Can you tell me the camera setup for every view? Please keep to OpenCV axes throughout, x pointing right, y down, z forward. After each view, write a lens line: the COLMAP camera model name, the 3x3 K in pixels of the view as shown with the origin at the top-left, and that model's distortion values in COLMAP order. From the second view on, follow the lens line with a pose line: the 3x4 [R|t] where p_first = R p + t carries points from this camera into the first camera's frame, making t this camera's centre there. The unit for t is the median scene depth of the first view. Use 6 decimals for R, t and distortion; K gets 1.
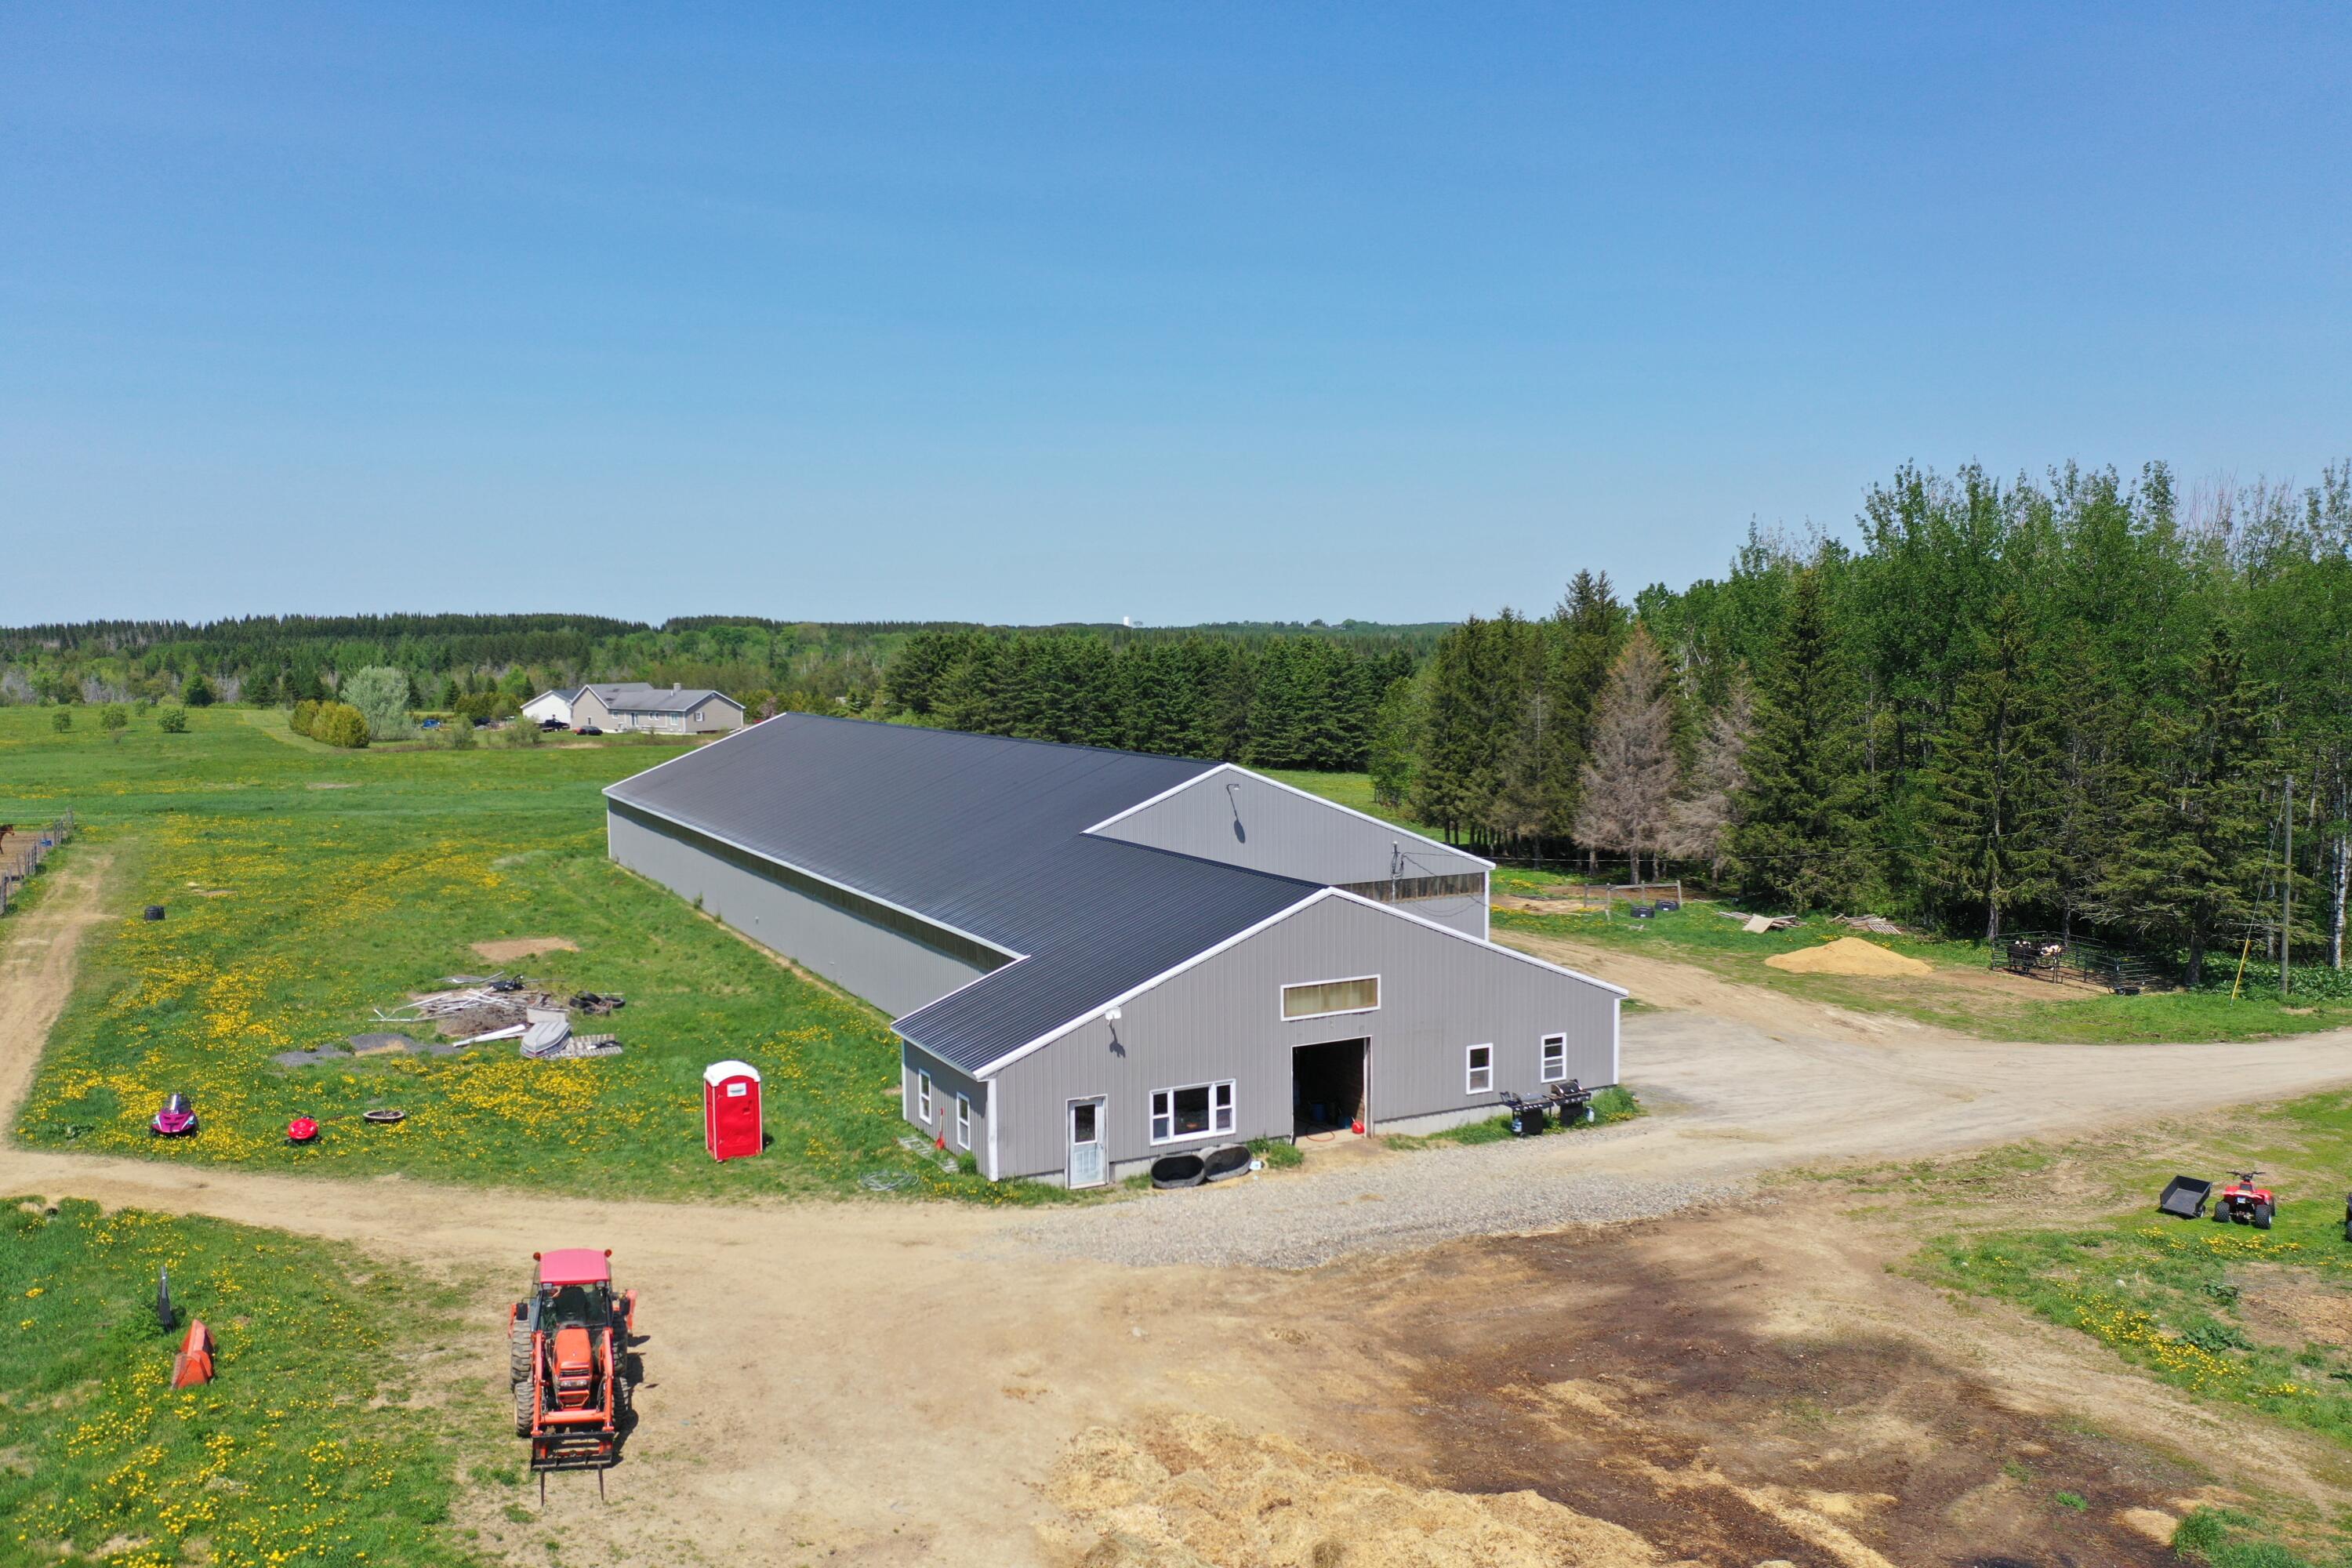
lens RADIAL K [[1839.3, 0, 1165.0], [0, 1839.3, 777.0], [0, 0, 1]] dist [0.005325, -0.003919]
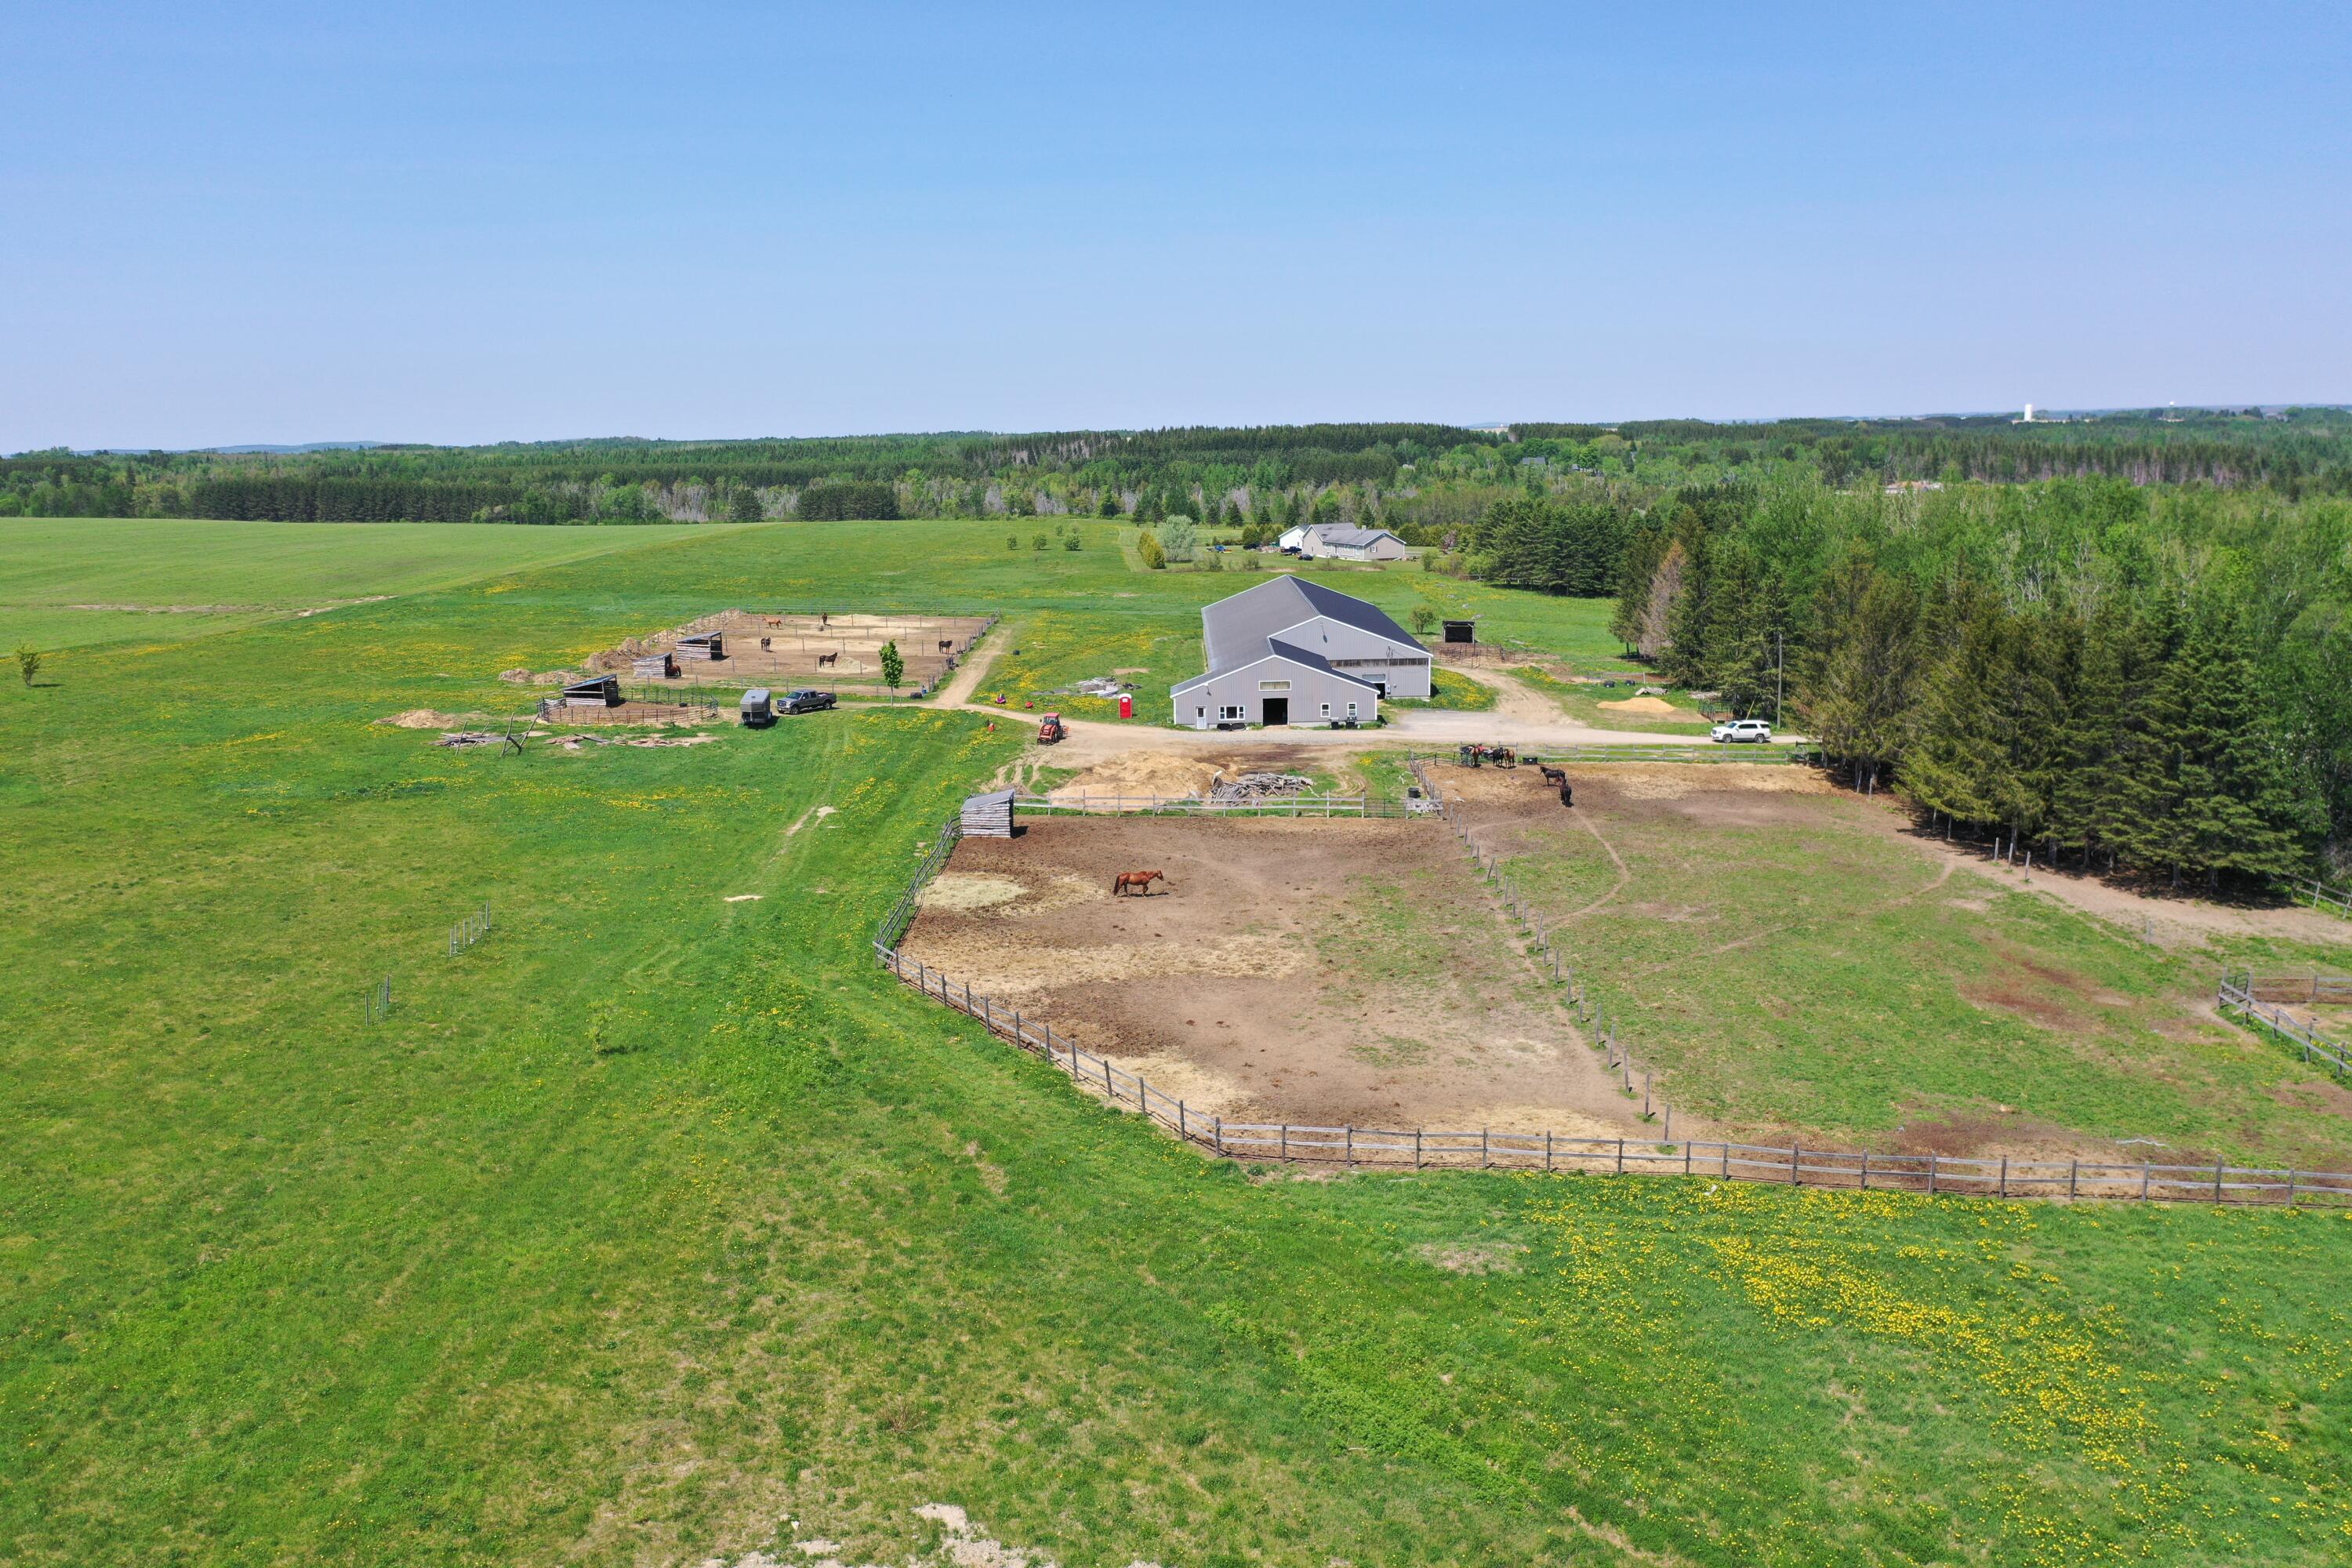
lens RADIAL K [[1839.3, 0, 1165.0], [0, 1839.3, 777.0], [0, 0, 1]] dist [0.005325, -0.003919]
pose [[0.891473, 0.075590, -0.446723, 0.852113], [-0.024371, 0.992557, 0.119316, -0.071061], [0.452417, -0.095481, 0.886680, -1.293023]]
